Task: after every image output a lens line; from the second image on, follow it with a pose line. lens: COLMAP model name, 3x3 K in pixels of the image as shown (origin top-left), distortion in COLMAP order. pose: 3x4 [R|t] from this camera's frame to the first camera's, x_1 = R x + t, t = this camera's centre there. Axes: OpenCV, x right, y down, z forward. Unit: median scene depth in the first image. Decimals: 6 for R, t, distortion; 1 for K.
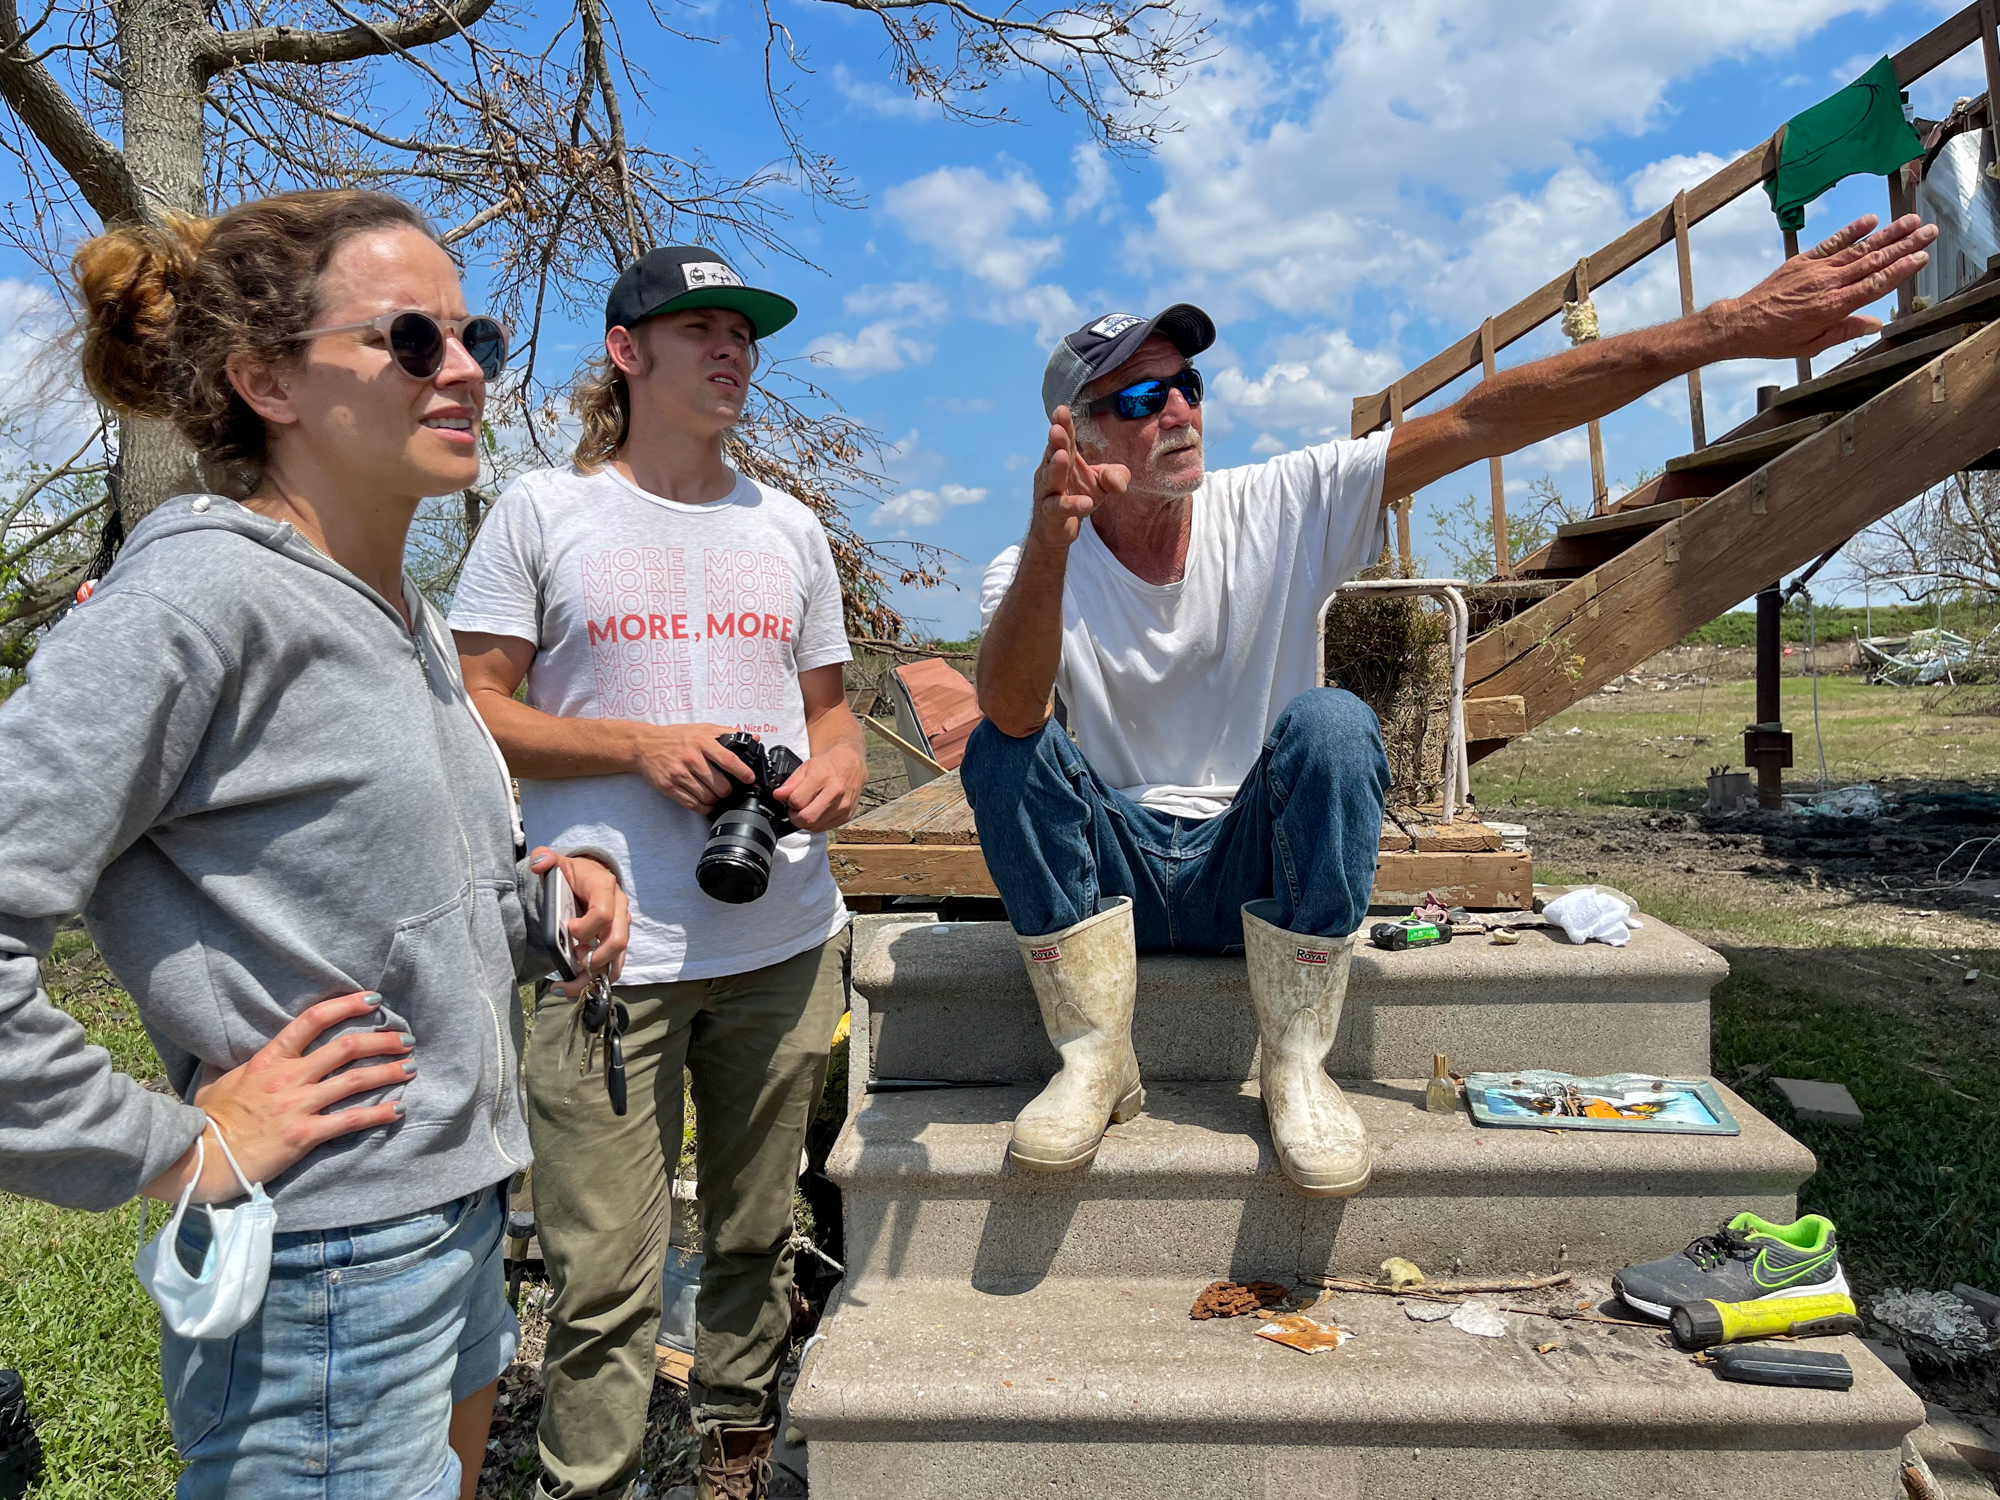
lens RADIAL K [[1553.9, 0, 1000.0], [0, 1553.9, 750.0], [0, 0, 1]] dist [-0.003666, -0.006163]
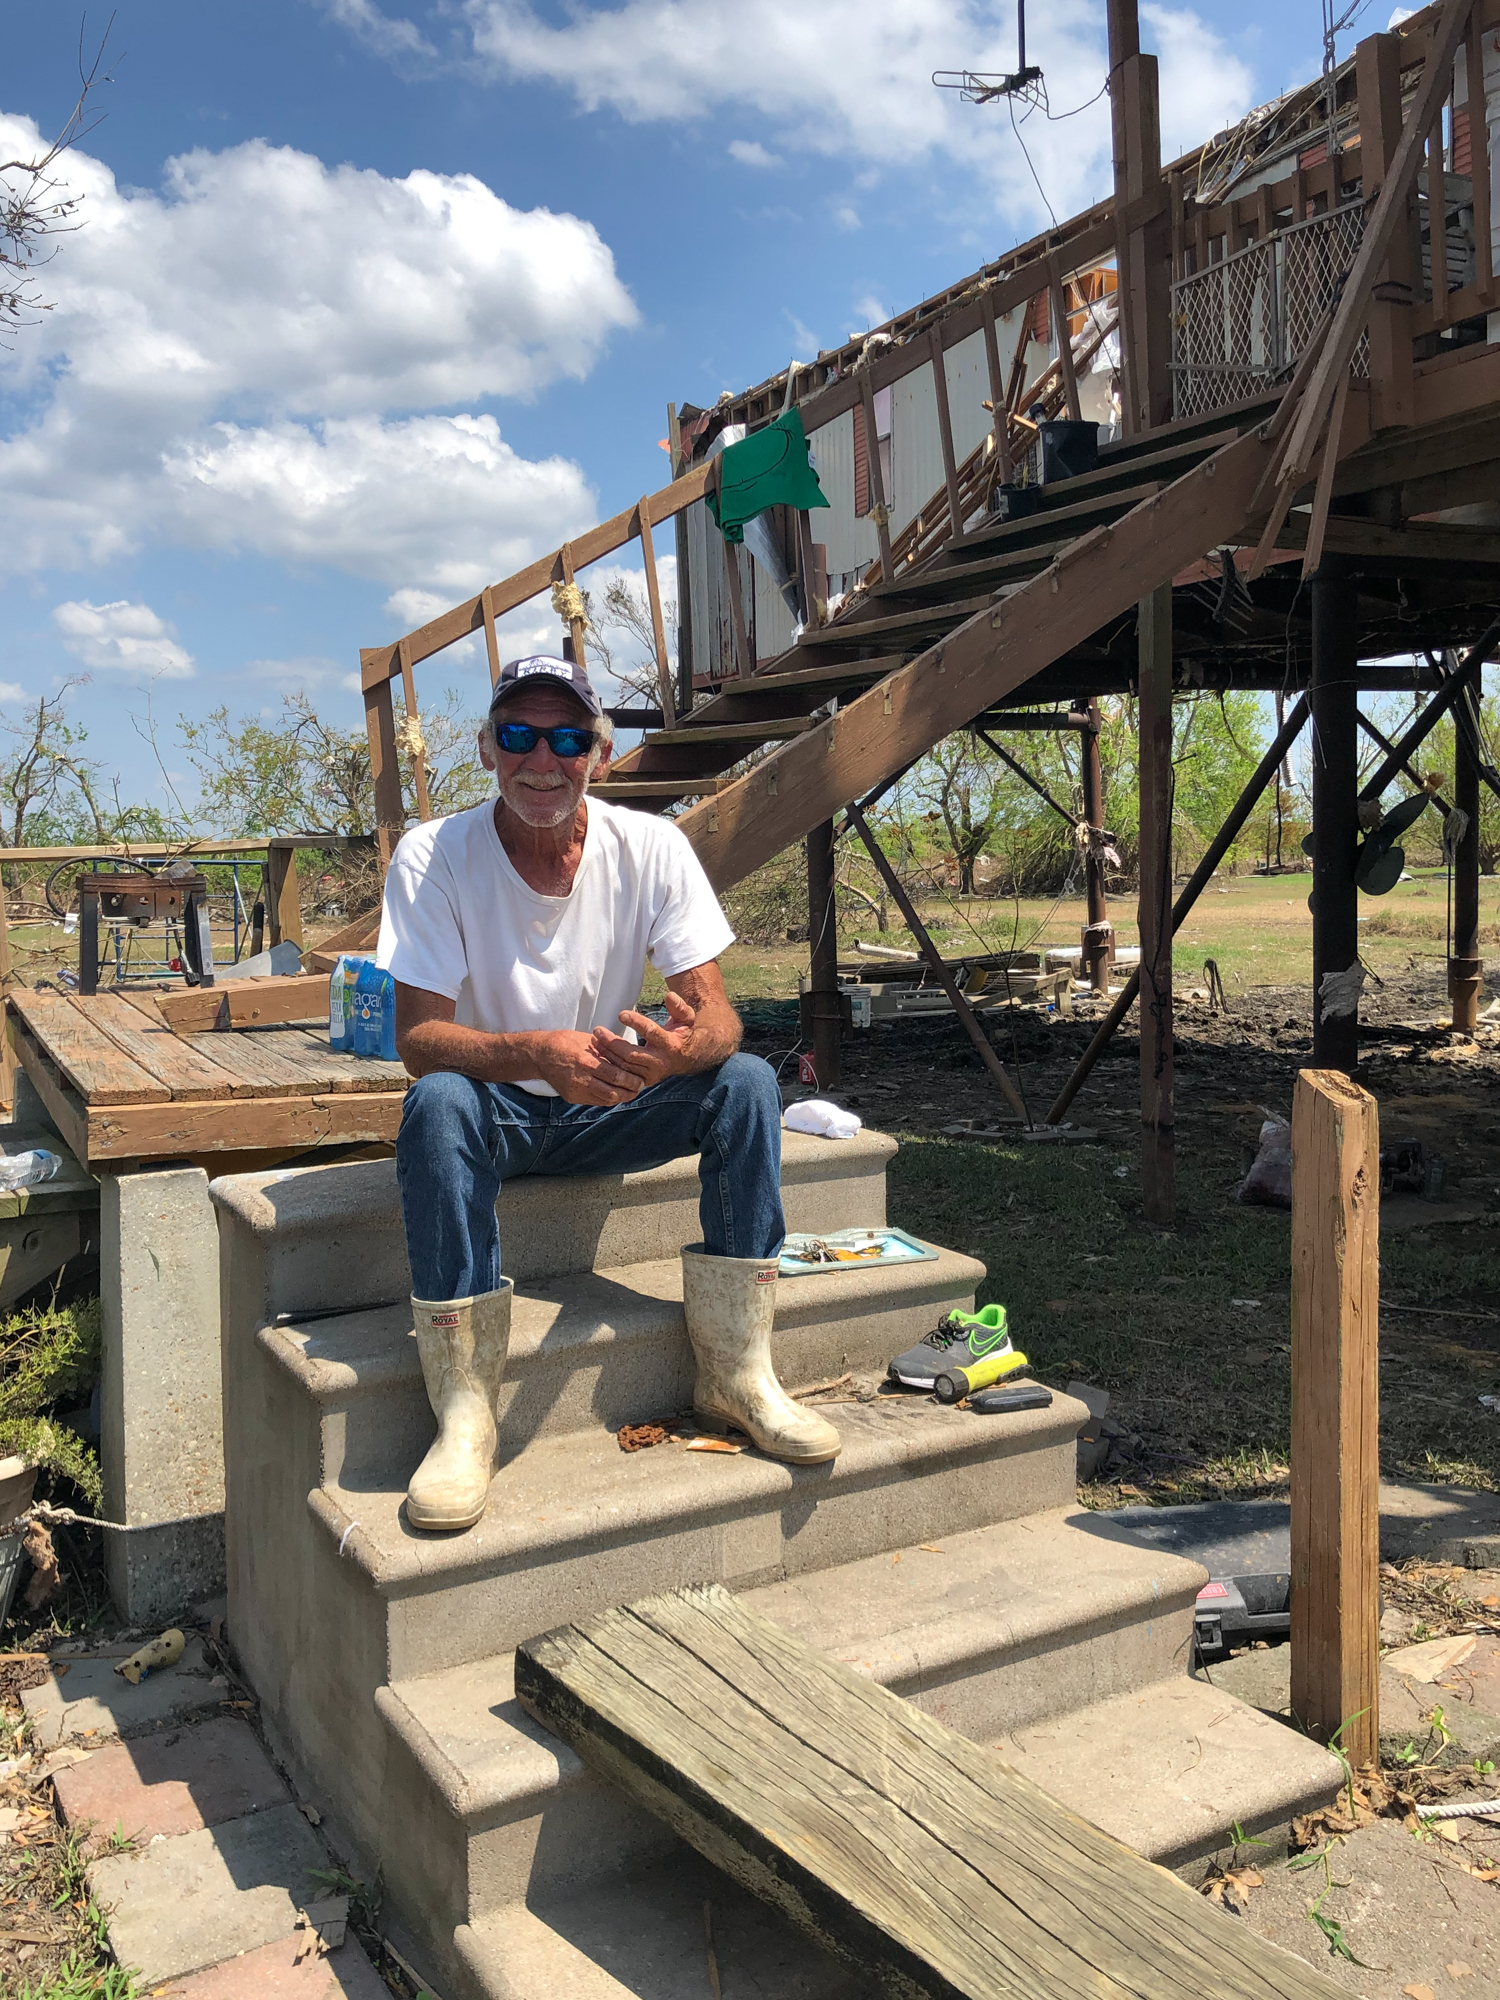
lens RADIAL K [[1688.2, 0, 750.0], [0, 1688.2, 1000.0], [0, 0, 1]] dist [0.004131, -0.002186]
pose [[0.827357, -0.034574, 0.560611, -0.541617], [0.029485, 0.999401, 0.018121, -0.022938], [-0.560902, 0.001537, 0.827881, -0.190556]]
